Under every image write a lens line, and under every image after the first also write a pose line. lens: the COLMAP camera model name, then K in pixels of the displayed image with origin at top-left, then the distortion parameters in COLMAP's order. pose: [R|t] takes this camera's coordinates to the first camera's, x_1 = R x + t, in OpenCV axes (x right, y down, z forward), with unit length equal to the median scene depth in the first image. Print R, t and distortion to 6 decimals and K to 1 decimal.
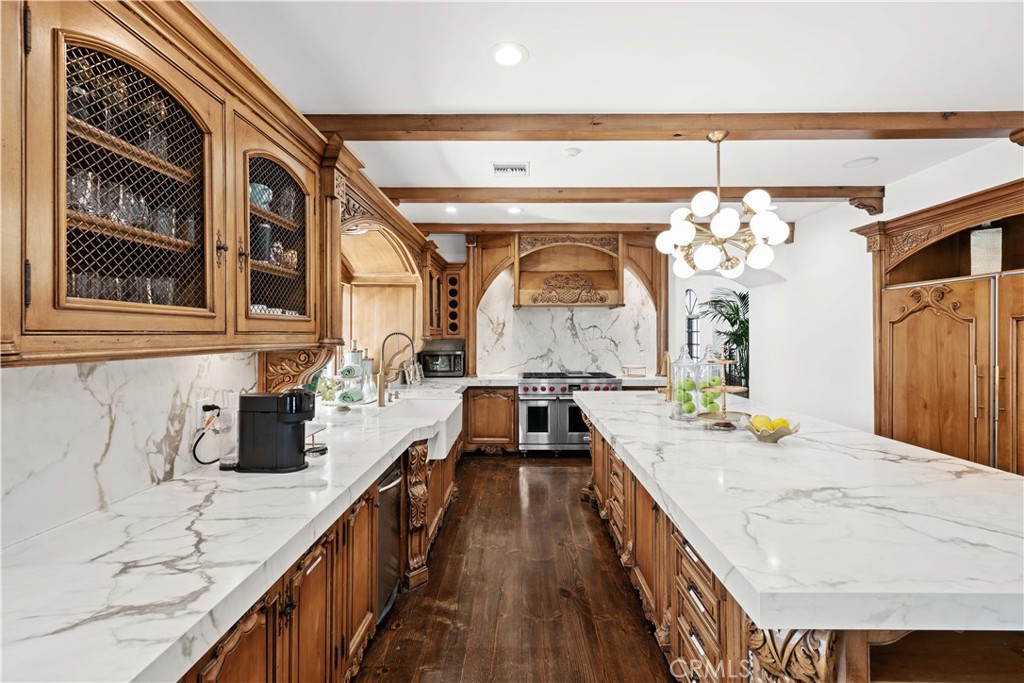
lens RADIAL K [[424.6, 0, 511.1], [0, 424.6, 335.4], [0, 0, 1]] dist [0.001538, 0.000124]
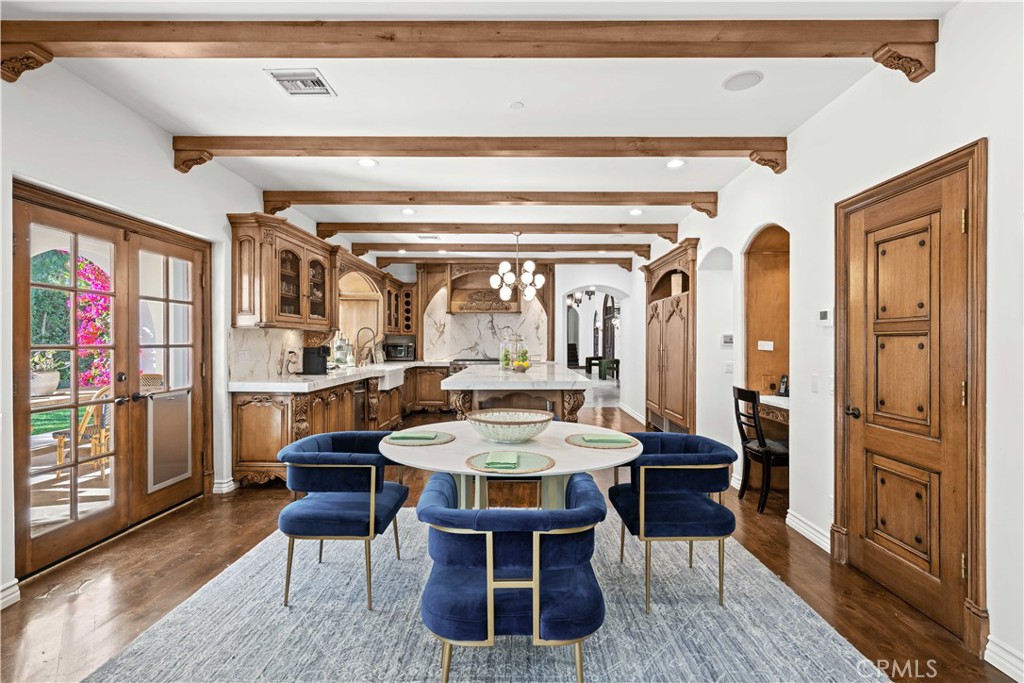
lens RADIAL K [[485.6, 0, 512.0], [0, 485.6, 341.5], [0, 0, 1]] dist [-0.000832, -0.000051]
pose [[0.999986, 0.002645, 0.004680, 0.258291], [-0.002628, 0.999989, -0.003767, 0.043254], [-0.004690, 0.003755, 0.999982, -0.801615]]
